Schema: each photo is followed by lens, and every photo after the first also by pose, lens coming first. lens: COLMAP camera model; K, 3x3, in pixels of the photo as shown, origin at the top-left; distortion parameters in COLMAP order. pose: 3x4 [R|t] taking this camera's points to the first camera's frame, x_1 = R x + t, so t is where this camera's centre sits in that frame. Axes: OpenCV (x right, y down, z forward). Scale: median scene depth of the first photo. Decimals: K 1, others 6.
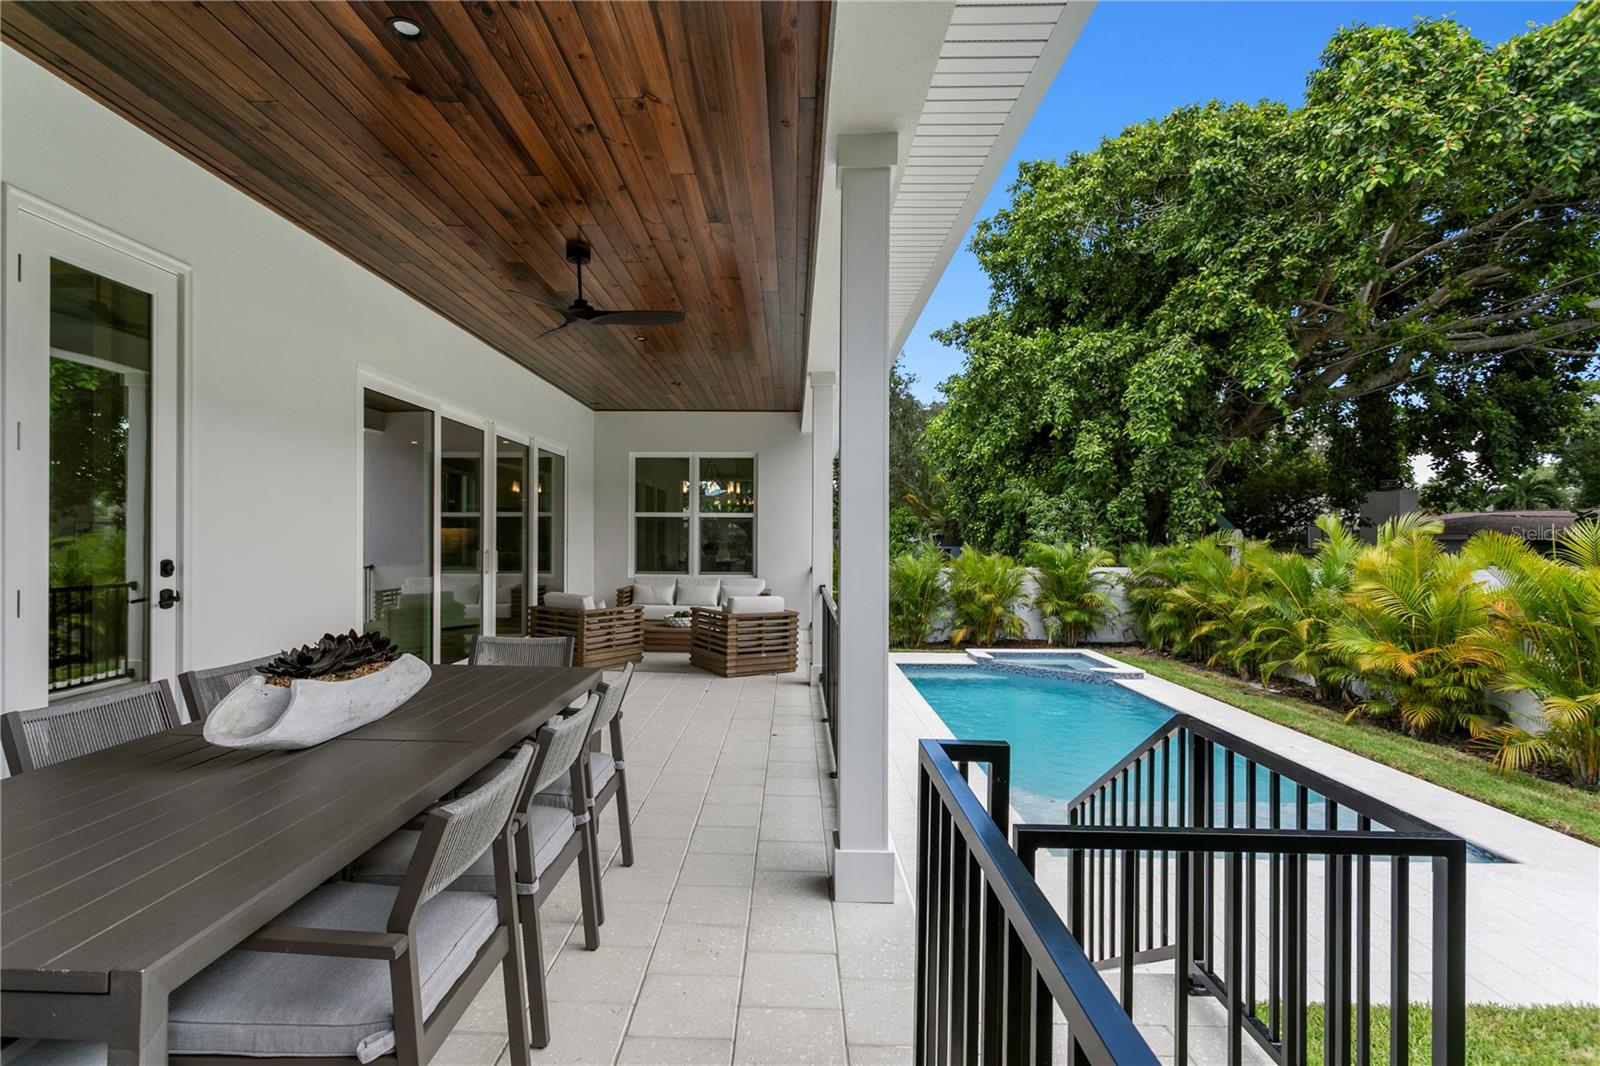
lens RADIAL K [[776.2, 0, 756.1], [0, 776.2, 534.7], [0, 0, 1]] dist [-0.001701, 0.001003]
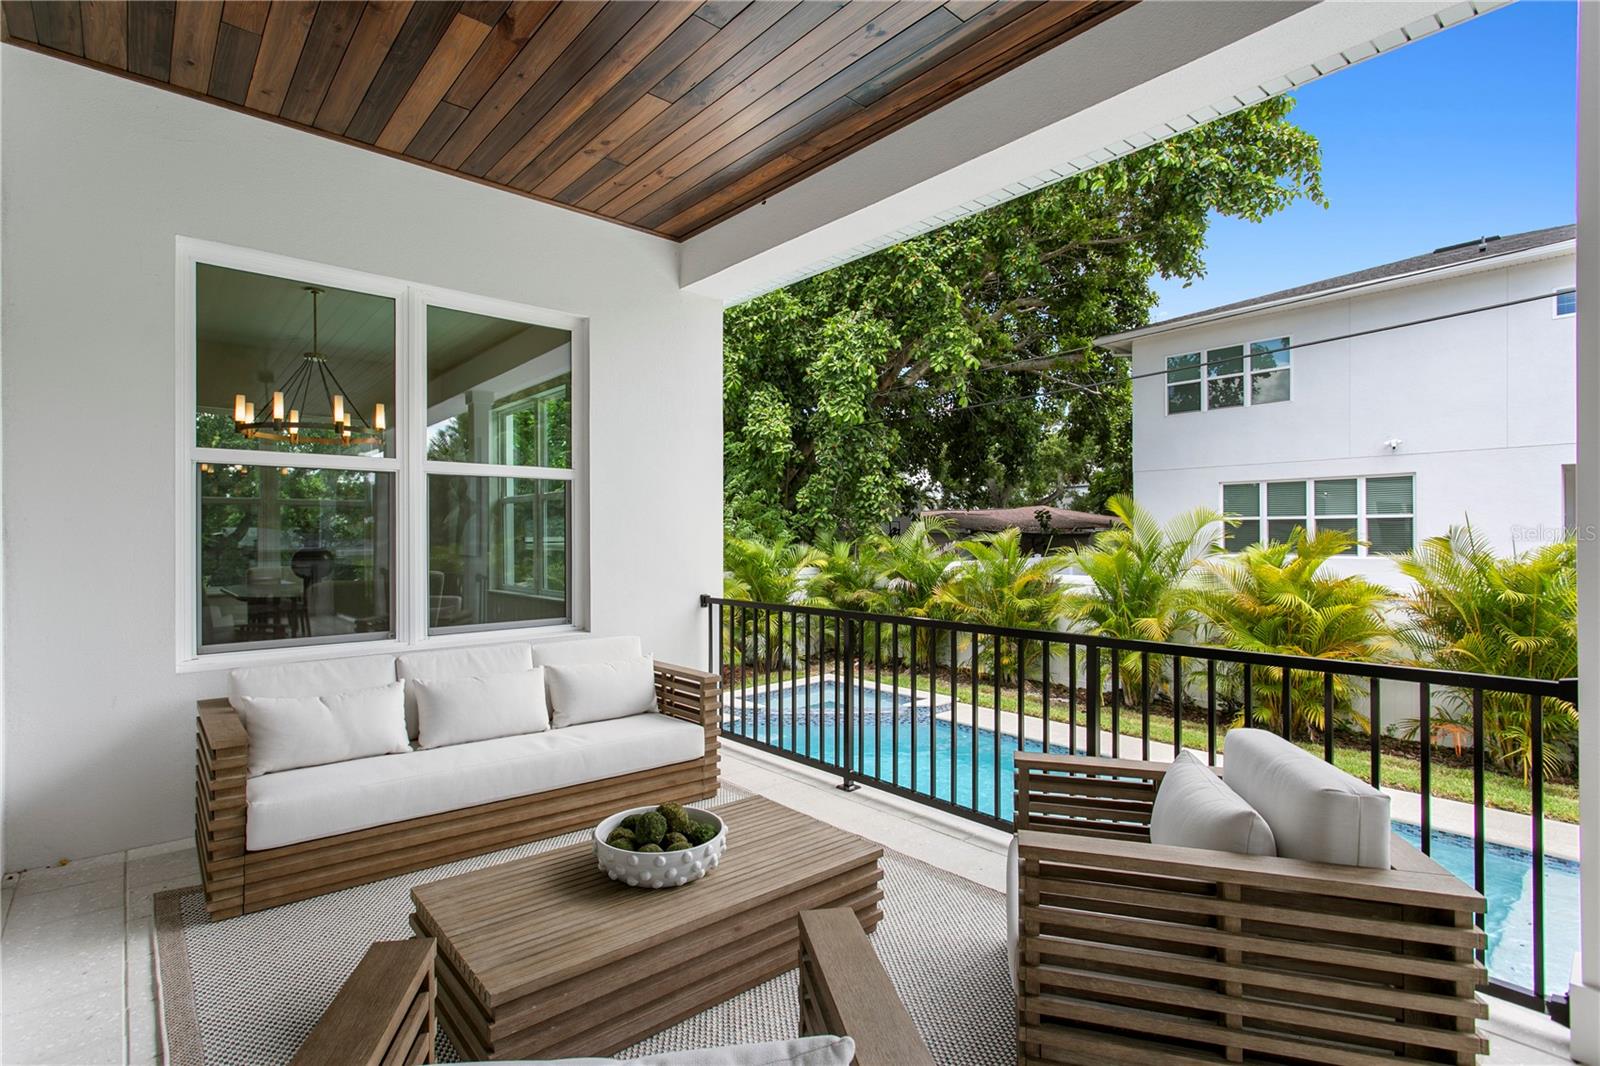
lens RADIAL K [[776.2, 0, 785.9], [0, 776.2, 539.7], [0, 0, 1]] dist [-0.001701, 0.001003]
pose [[0.729760, -0.009654, 0.683636, -0.132886], [0.004967, 0.999949, 0.008818, 0.004229], [-0.683686, -0.003039, 0.729770, 0.433451]]
